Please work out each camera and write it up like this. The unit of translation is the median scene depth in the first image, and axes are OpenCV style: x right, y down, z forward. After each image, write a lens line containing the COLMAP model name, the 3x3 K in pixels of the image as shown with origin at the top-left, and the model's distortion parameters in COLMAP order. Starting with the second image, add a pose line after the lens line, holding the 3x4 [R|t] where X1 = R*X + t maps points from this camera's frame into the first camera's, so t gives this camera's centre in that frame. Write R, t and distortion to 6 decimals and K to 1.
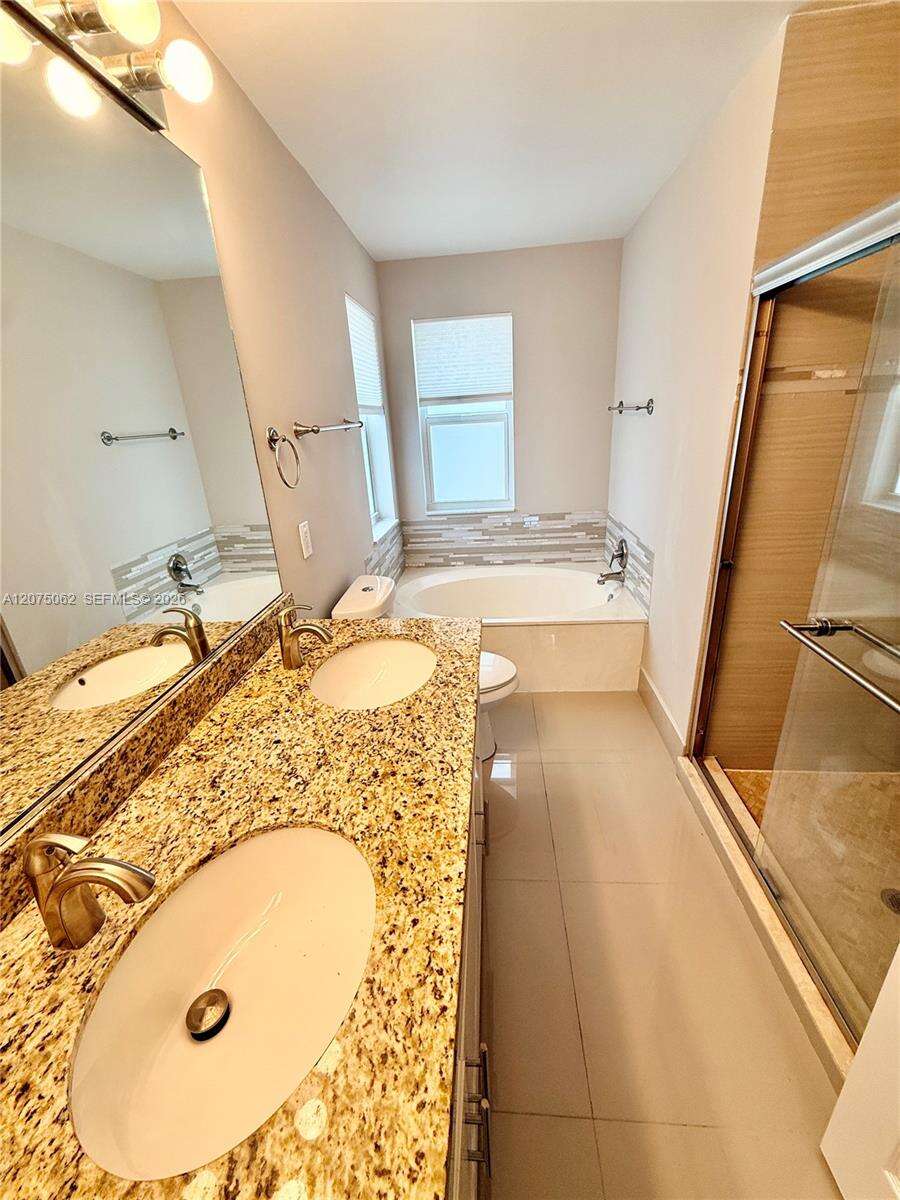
lens RADIAL K [[479.6, 0, 453.9], [0, 479.6, 597.4], [0, 0, 1]] dist [-0.003334, 0.000527]
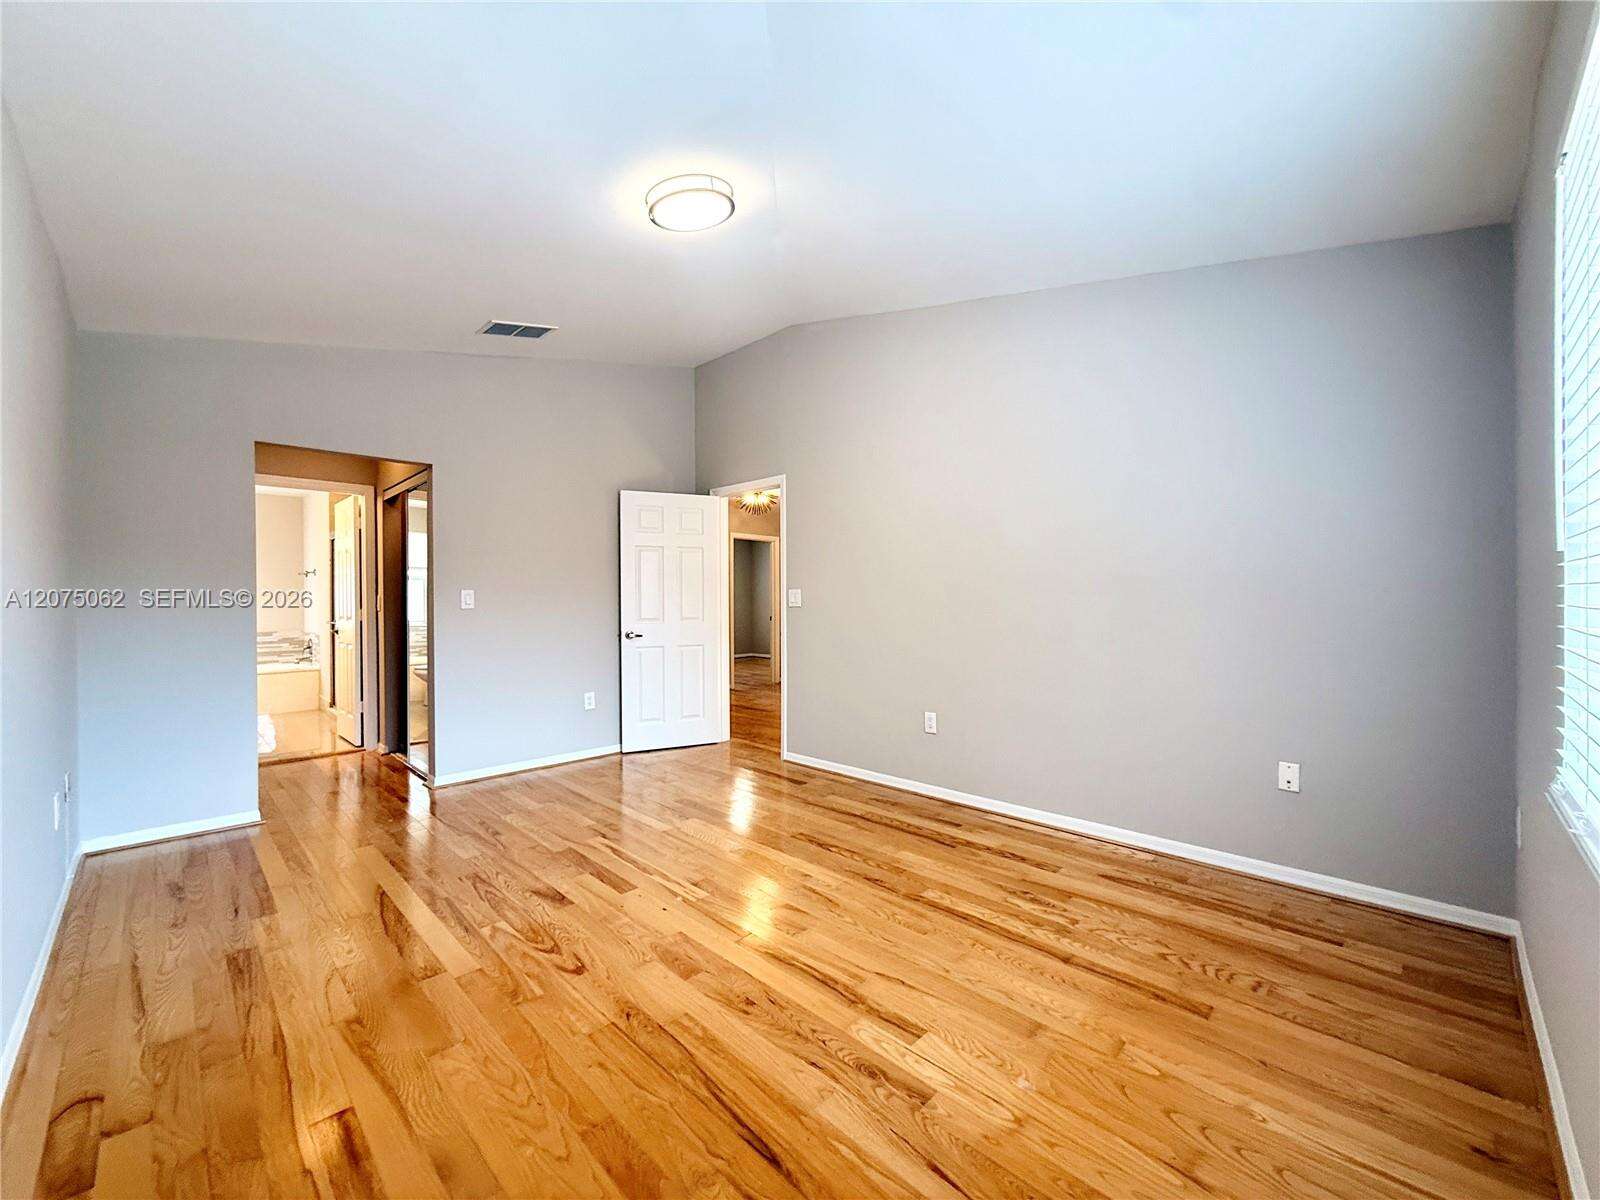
lens RADIAL K [[639.4, 0, 798.9], [0, 639.4, 602.7], [0, 0, 1]] dist [-0.003334, 0.000527]
pose [[0.648024, 0.048938, 0.760046, -0.892660], [0.240560, 0.933696, -0.265223, 2.537041], [-0.722631, 0.354707, 0.593285, -5.546218]]
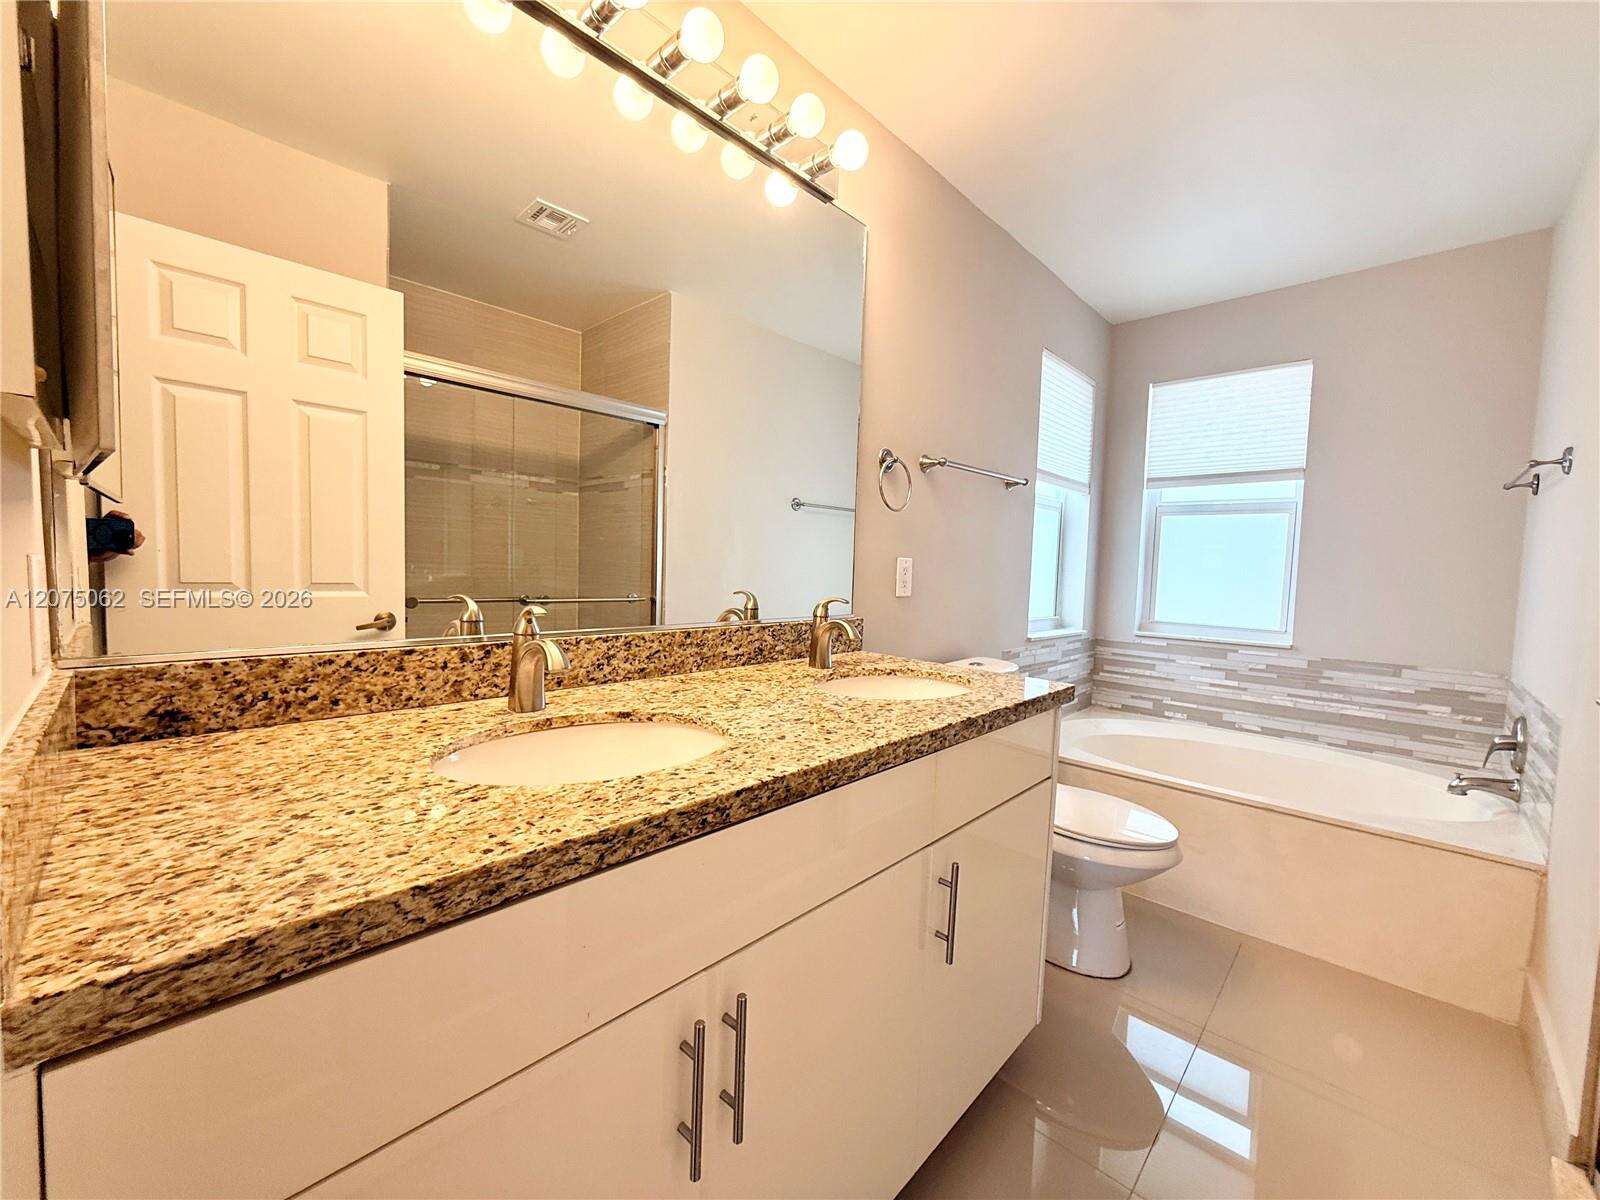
lens RADIAL K [[639.4, 0, 802.6], [0, 639.4, 602.9], [0, 0, 1]] dist [-0.003334, 0.000527]
pose [[0.773928, 0.117878, -0.622206, 0.502848], [-0.292213, 0.938144, -0.185735, 0.348825], [0.561824, 0.325562, 0.760502, 0.032025]]
